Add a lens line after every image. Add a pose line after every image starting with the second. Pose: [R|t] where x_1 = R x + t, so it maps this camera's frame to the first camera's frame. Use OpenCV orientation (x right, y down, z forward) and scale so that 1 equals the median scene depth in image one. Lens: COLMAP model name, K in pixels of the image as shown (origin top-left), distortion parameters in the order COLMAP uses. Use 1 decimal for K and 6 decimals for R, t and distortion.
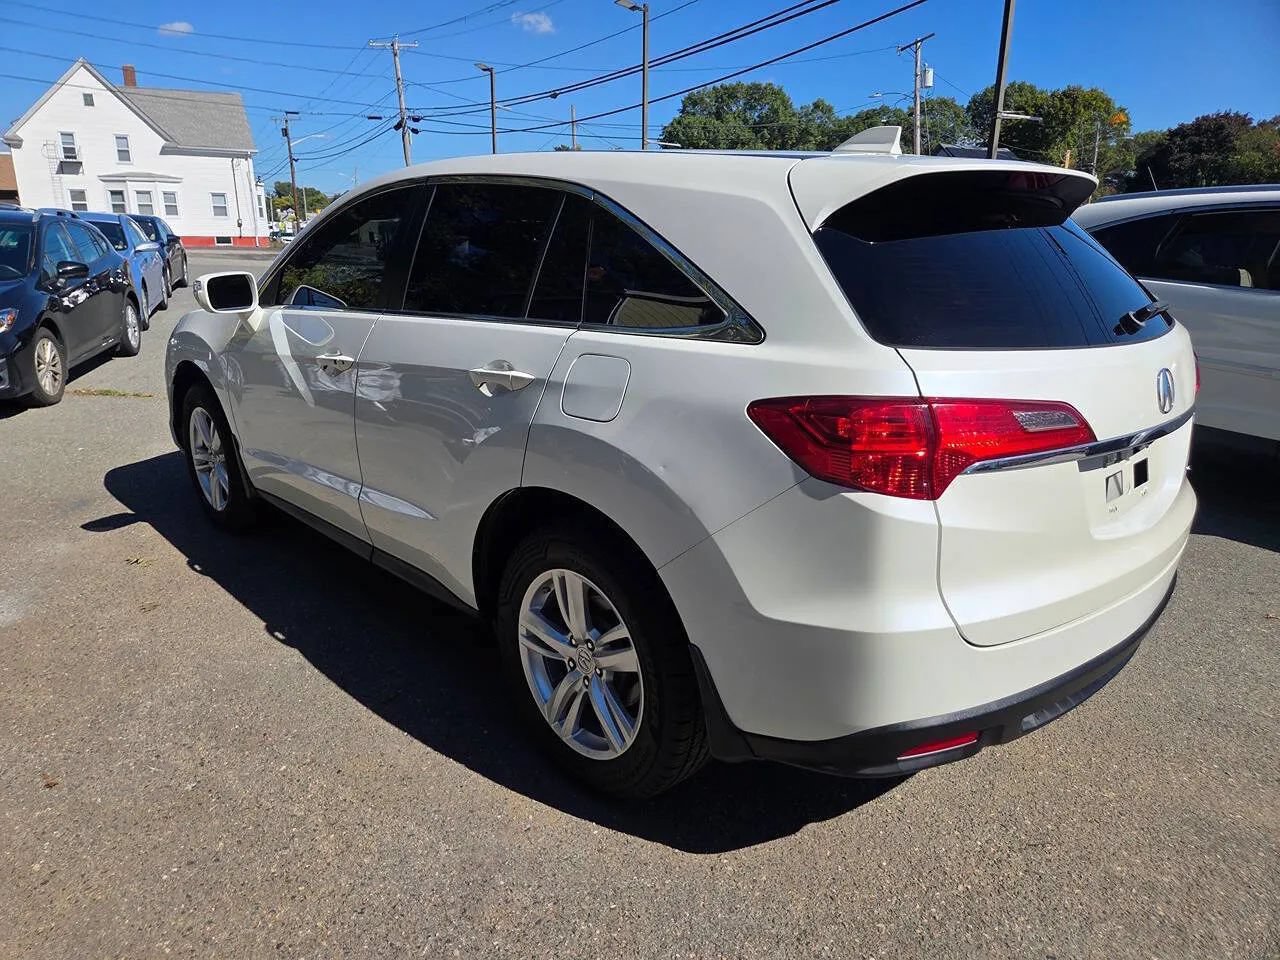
lens RADIAL K [[881.9, 0, 610.8], [0, 881.9, 492.5], [0, 0, 1]] dist [0.066119, -0.057136]
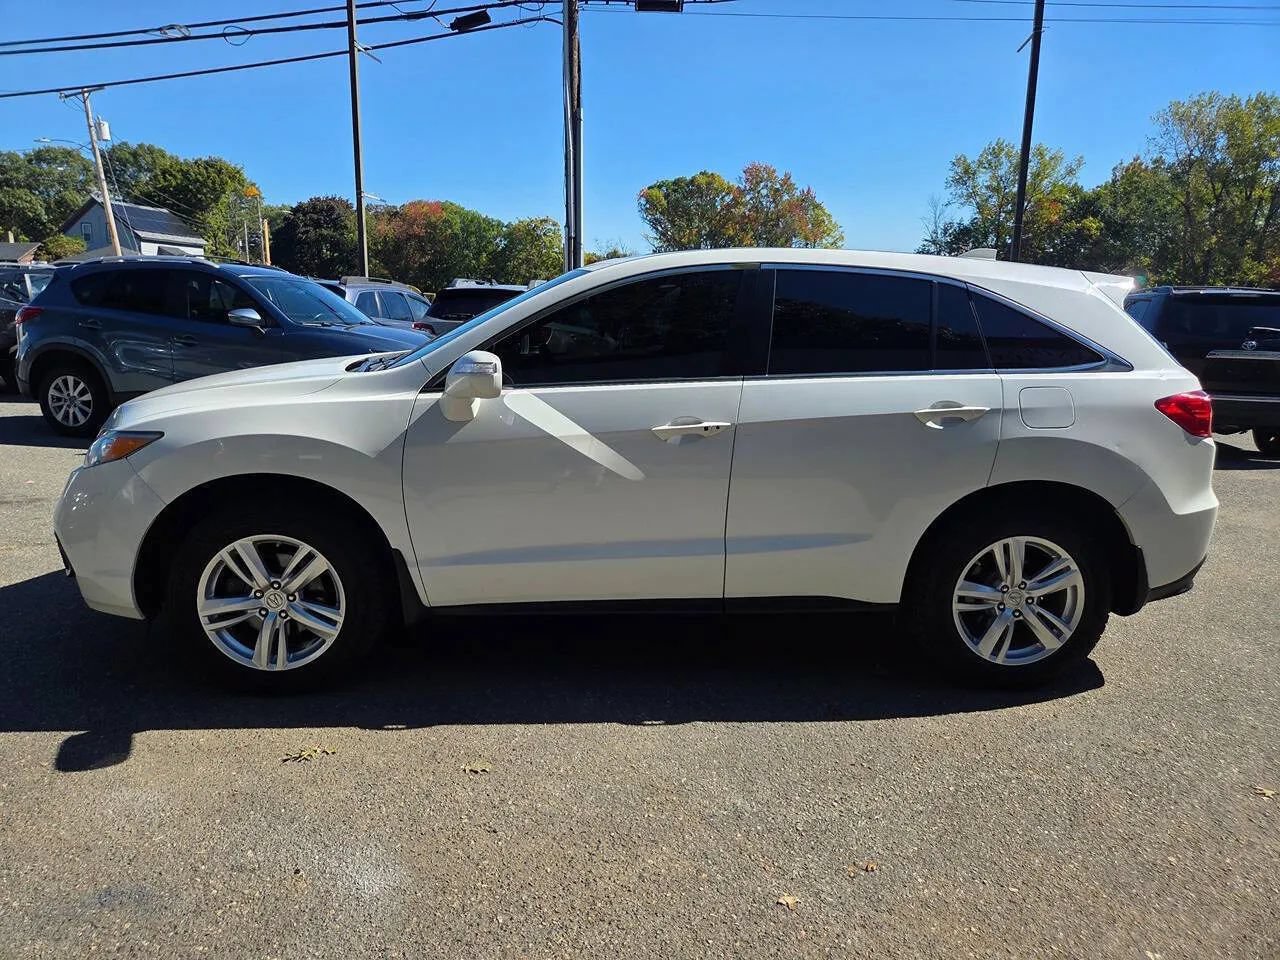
lens RADIAL K [[881.9, 0, 635.4], [0, 881.9, 468.7], [0, 0, 1]] dist [0.066119, -0.057136]
pose [[0.598088, -0.142751, 0.788615, -1.424210], [0.210817, 0.977377, 0.017036, -0.162681], [-0.773206, 0.156064, 0.614652, 0.514884]]
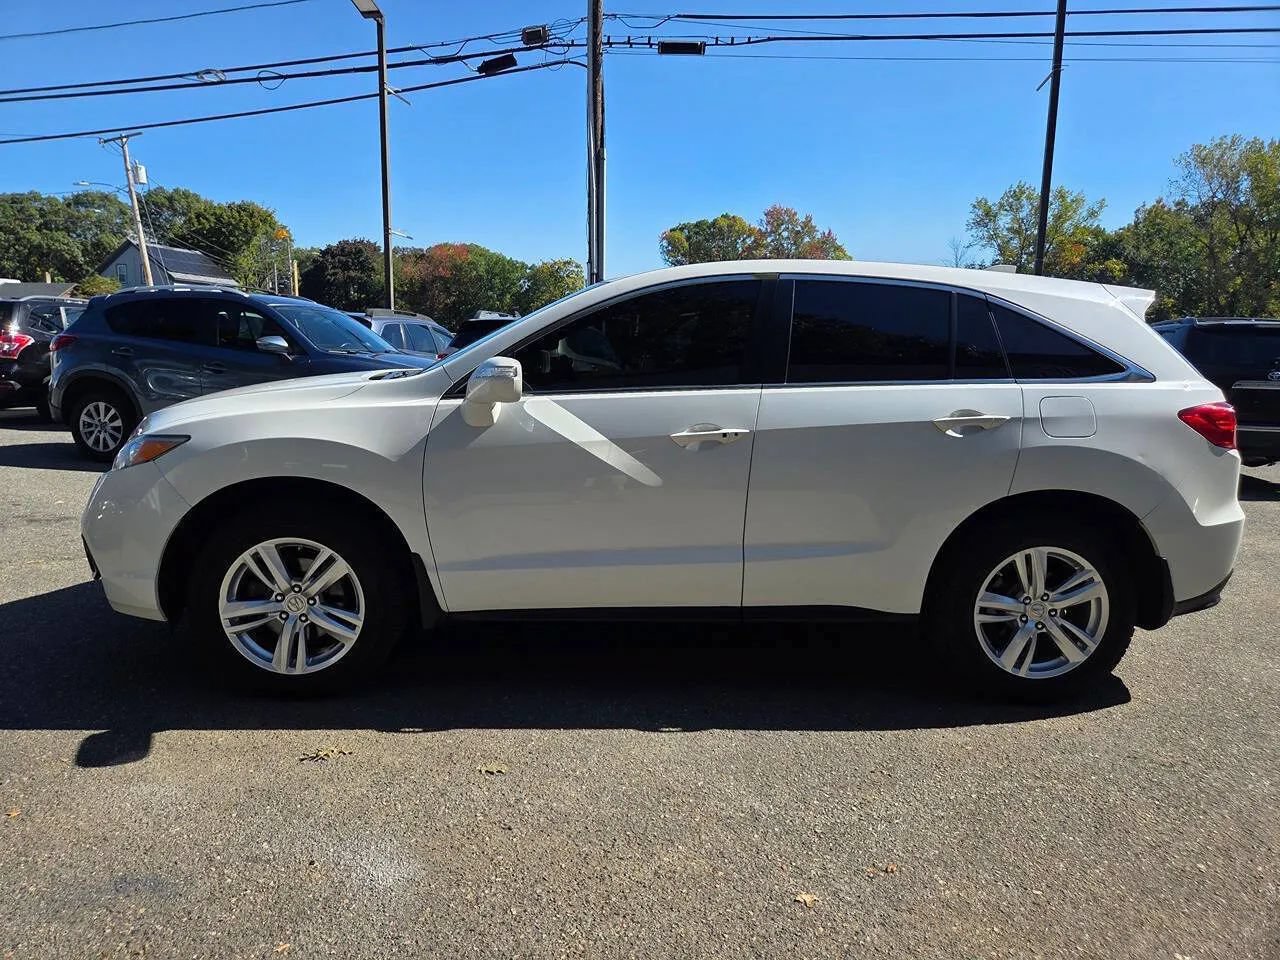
lens RADIAL K [[881.9, 0, 637.5], [0, 881.9, 474.7], [0, 0, 1]] dist [0.066119, -0.057136]
pose [[0.615618, -0.109418, 0.780411, -1.432055], [0.206016, 0.978220, -0.025361, -0.114083], [-0.760639, 0.176391, 0.624752, 0.516671]]
